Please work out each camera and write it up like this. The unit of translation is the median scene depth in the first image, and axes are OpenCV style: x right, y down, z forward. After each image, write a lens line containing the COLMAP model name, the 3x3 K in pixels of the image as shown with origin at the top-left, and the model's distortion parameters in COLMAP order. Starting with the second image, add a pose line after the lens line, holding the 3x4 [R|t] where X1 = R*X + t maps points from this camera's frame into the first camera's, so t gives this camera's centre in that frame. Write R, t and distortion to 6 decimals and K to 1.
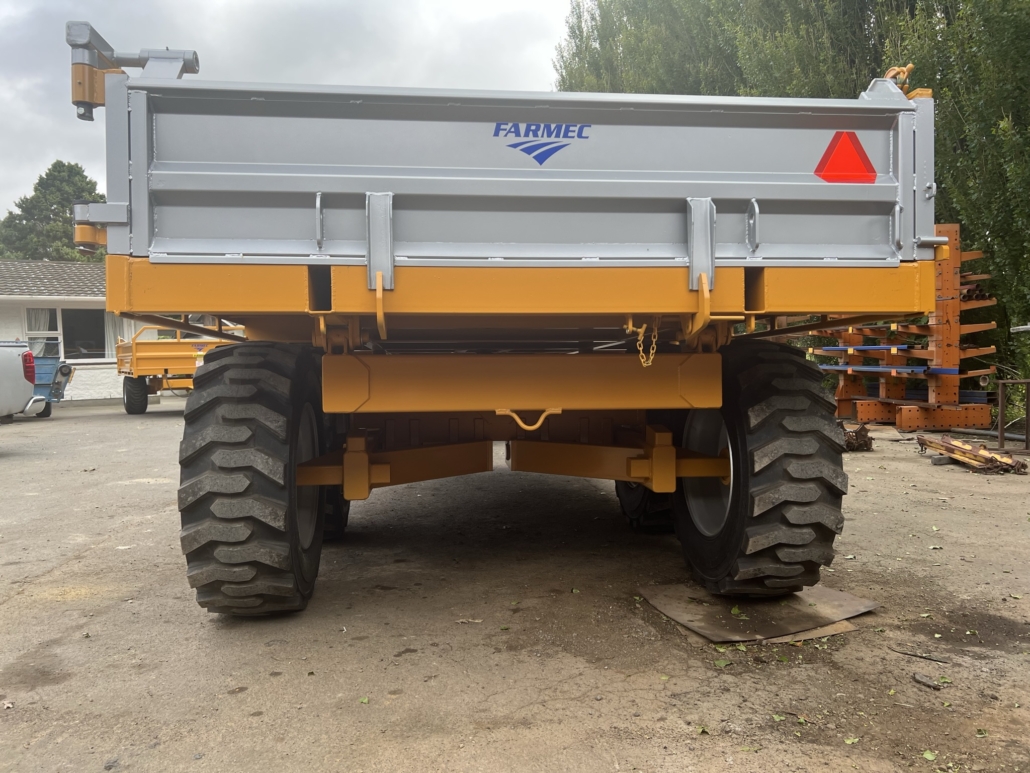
lens RADIAL K [[780.5, 0, 511.8], [0, 780.5, 388.6], [0, 0, 1]] dist [0.025063, -0.021521]
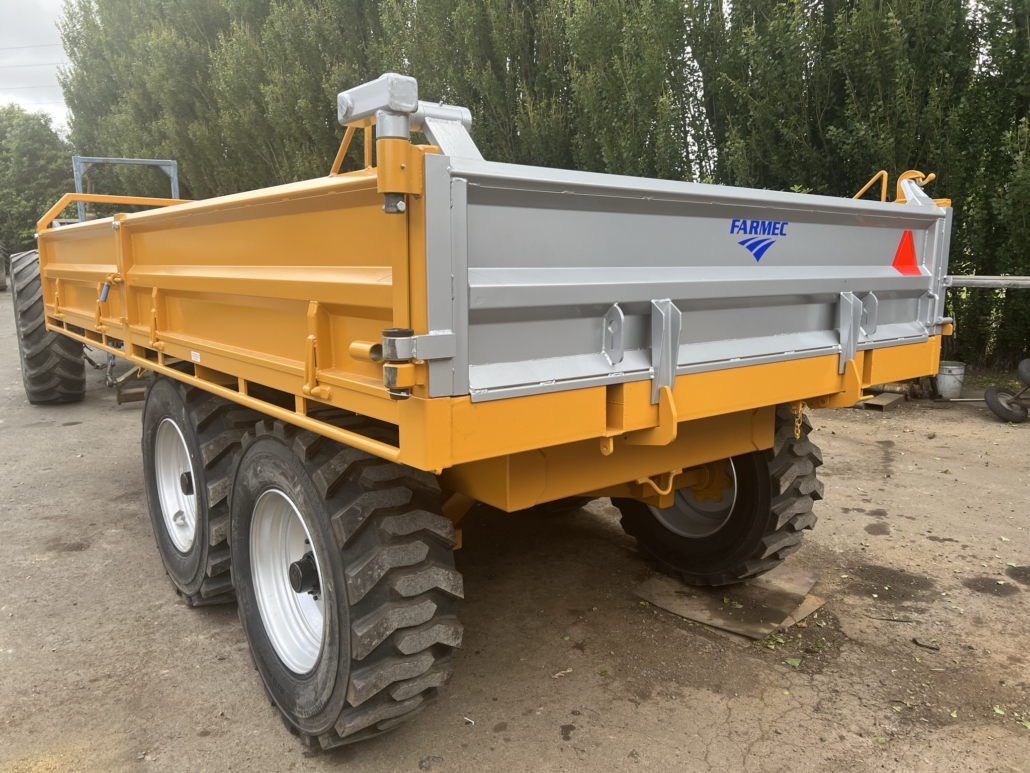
lens RADIAL K [[780.5, 0, 514.8], [0, 780.5, 385.4], [0, 0, 1]] dist [0.025063, -0.021521]
pose [[0.838914, -0.073032, 0.539343, -0.730640], [-0.005342, 0.989804, 0.142338, -0.249490], [-0.544239, -0.122290, 0.829970, 0.282169]]
